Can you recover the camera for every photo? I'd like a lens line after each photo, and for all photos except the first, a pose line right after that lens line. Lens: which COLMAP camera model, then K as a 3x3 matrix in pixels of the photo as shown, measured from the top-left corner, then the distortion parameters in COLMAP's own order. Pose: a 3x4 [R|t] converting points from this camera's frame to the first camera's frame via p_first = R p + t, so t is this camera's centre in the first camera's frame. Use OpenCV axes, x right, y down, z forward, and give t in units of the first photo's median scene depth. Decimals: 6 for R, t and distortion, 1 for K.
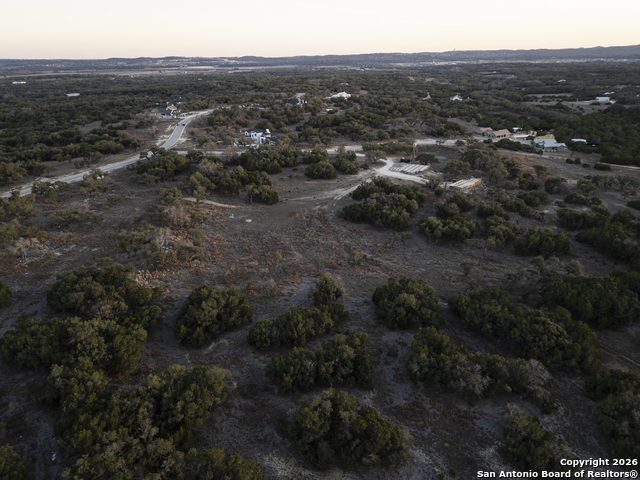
lens RADIAL K [[446.6, 0, 318.9], [0, 446.6, 240.1], [0, 0, 1]] dist [0.076992, -0.068402]
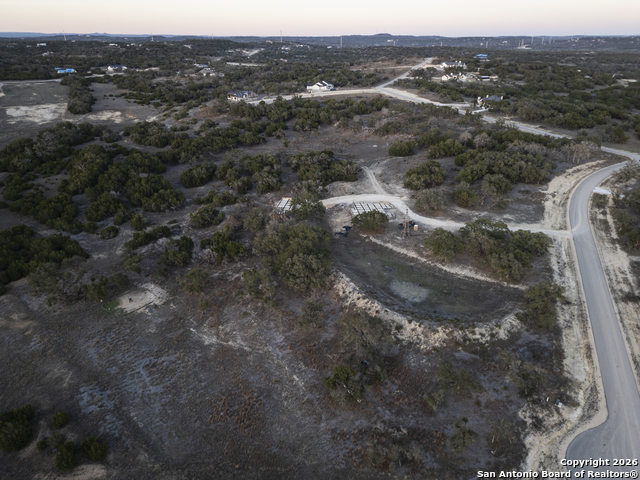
lens RADIAL K [[446.6, 0, 318.7], [0, 446.6, 239.8], [0, 0, 1]] dist [0.076992, -0.068402]
pose [[-0.797871, 0.264324, -0.541788, 0.706317], [-0.217707, 0.711744, 0.667850, -0.615064], [0.562143, 0.650810, -0.510335, 1.435906]]
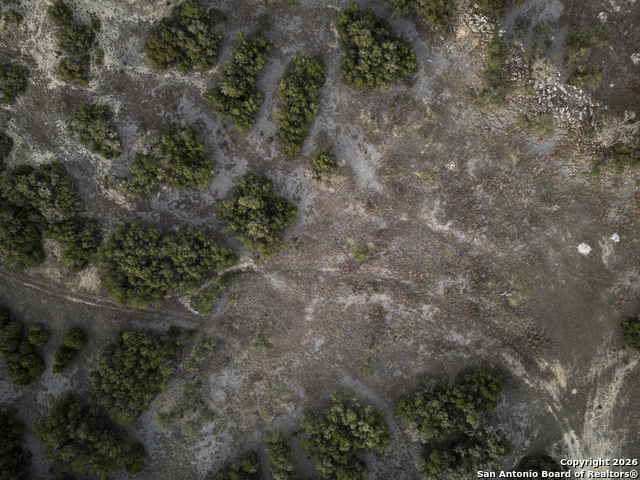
lens RADIAL K [[446.6, 0, 318.8], [0, 446.6, 244.6], [0, 0, 1]] dist [0.076992, -0.068402]
pose [[-0.694918, 0.719089, -0.000533, 0.075434], [-0.271515, -0.261701, 0.926171, -0.405847], [0.665859, 0.643758, 0.377104, 0.379817]]
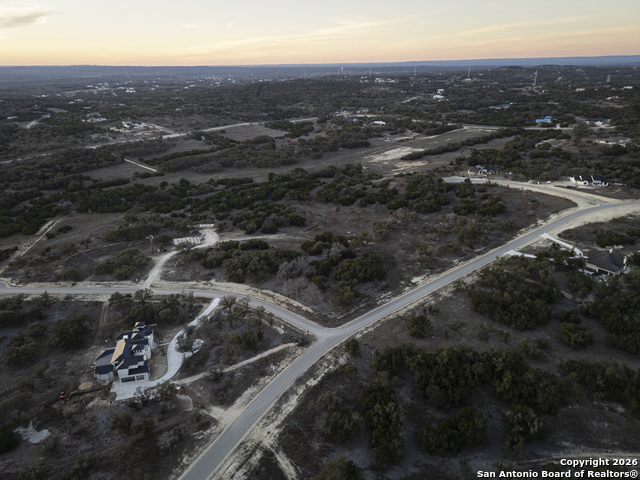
lens RADIAL K [[446.6, 0, 318.6], [0, 446.6, 235.9], [0, 0, 1]] dist [0.076992, -0.068402]
pose [[-0.776284, -0.197344, 0.598697, -0.875433], [0.267806, 0.756529, 0.596611, -0.875053], [-0.570669, 0.623474, -0.534431, 1.555402]]
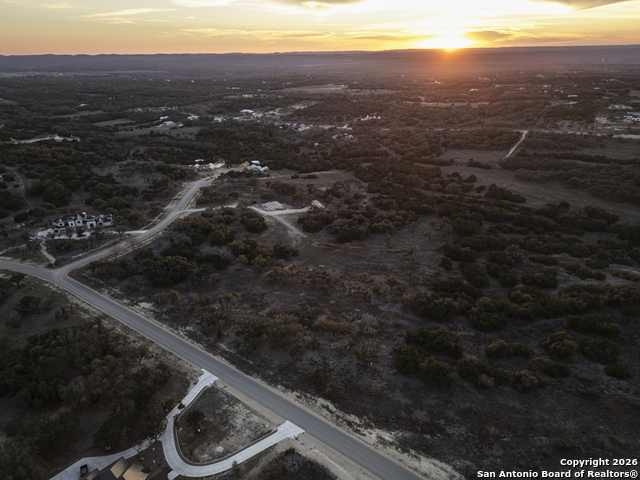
lens RADIAL K [[446.6, 0, 318.9], [0, 446.6, 238.9], [0, 0, 1]] dist [0.076992, -0.068402]
pose [[0.443380, -0.331994, 0.832583, -0.985401], [0.344255, 0.920708, 0.183806, -0.290813], [-0.827588, 0.205125, 0.522514, 0.193073]]
